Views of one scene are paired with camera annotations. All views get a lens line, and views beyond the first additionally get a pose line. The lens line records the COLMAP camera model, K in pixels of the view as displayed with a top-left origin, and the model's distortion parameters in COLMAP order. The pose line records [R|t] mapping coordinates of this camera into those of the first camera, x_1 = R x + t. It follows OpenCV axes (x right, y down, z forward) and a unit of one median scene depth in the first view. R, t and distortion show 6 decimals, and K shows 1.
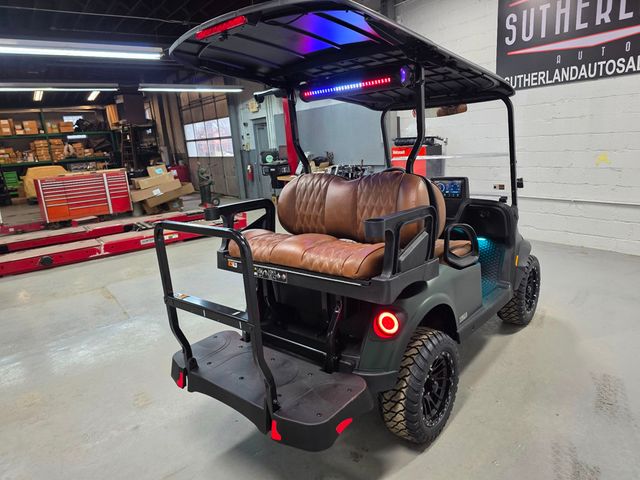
lens RADIAL K [[432.3, 0, 316.3], [0, 432.3, 243.1], [0, 0, 1]] dist [0.042227, -0.046626]
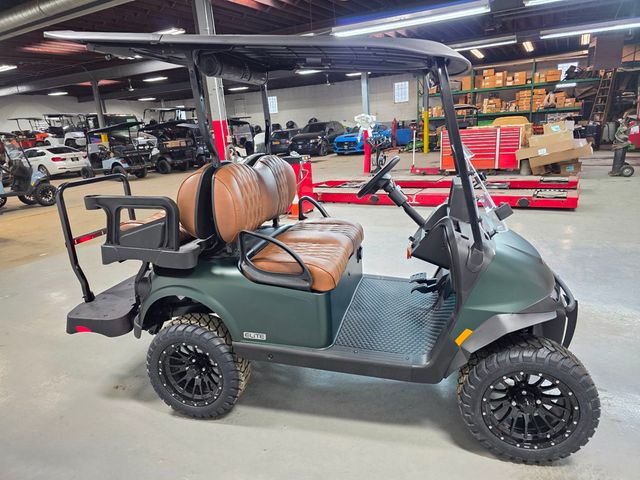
lens RADIAL K [[432.3, 0, 316.3], [0, 432.3, 243.1], [0, 0, 1]] dist [0.042227, -0.046626]
pose [[0.426717, 0.280656, -0.859735, 0.454015], [-0.176550, 0.958191, 0.225168, -0.092251], [0.886985, 0.055703, 0.458426, 0.275036]]
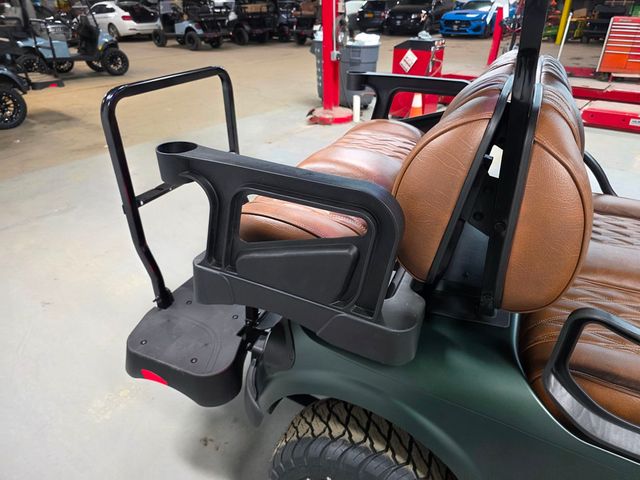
lens RADIAL K [[429.3, 0, 320.0], [0, 429.3, 240.0], [0, 0, 1]] dist [0.000935, -0.002022]
pose [[0.276487, 0.535500, -0.797994, 0.175419], [-0.239136, 0.842582, 0.482566, -0.067268], [0.930789, 0.057407, 0.361020, 0.268445]]
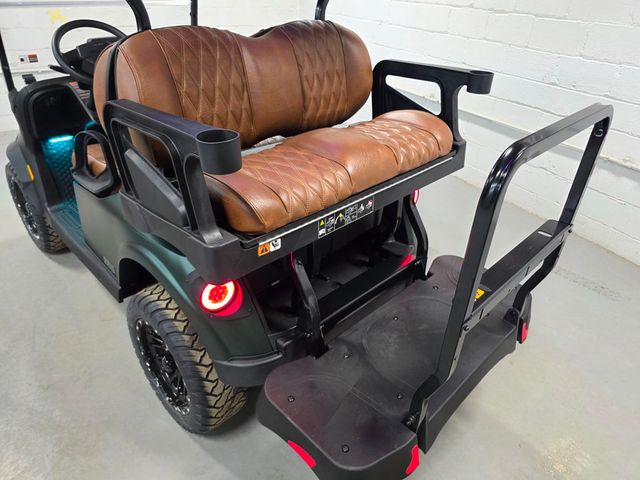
lens RADIAL K [[420.1, 0, 320.0], [0, 420.1, 240.0], [0, 0, 1]] dist [0.044728, -0.043944]
pose [[0.083045, -0.462820, 0.882554, -0.220714], [0.192253, 0.876417, 0.441512, -0.055199], [-0.977825, 0.133008, 0.161761, 0.334755]]
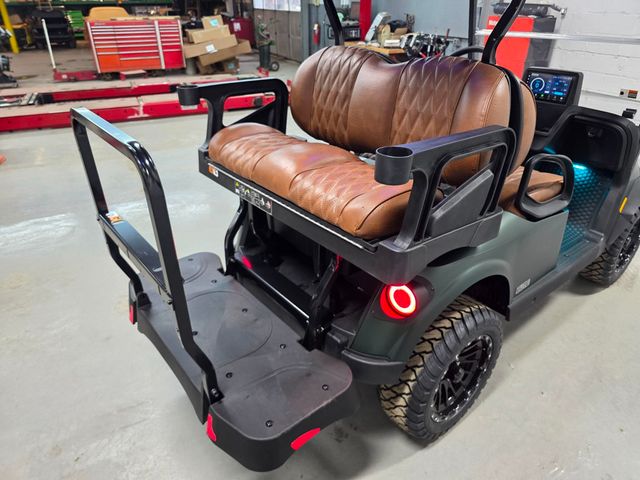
lens RADIAL K [[432.3, 0, 316.3], [0, 432.3, 243.1], [0, 0, 1]] dist [0.042227, -0.046626]
pose [[0.981053, 0.148953, -0.123885, 0.033346], [-0.108453, 0.952100, 0.285907, -0.024643], [0.160537, -0.267054, 0.950216, 0.113318]]
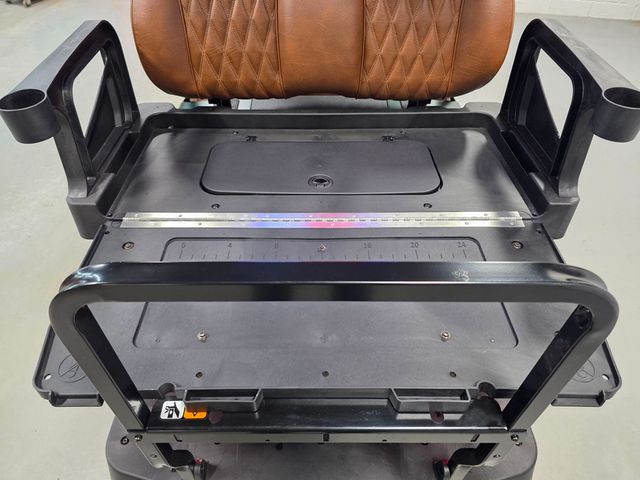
lens RADIAL K [[432.3, 0, 316.3], [0, 432.3, 243.1], [0, 0, 1]] dist [0.042227, -0.046626]
pose [[0.764394, -0.412066, 0.495886, -0.106295], [0.099004, 0.835009, 0.541256, -0.056064], [-0.637103, -0.364638, 0.679072, 0.230713]]
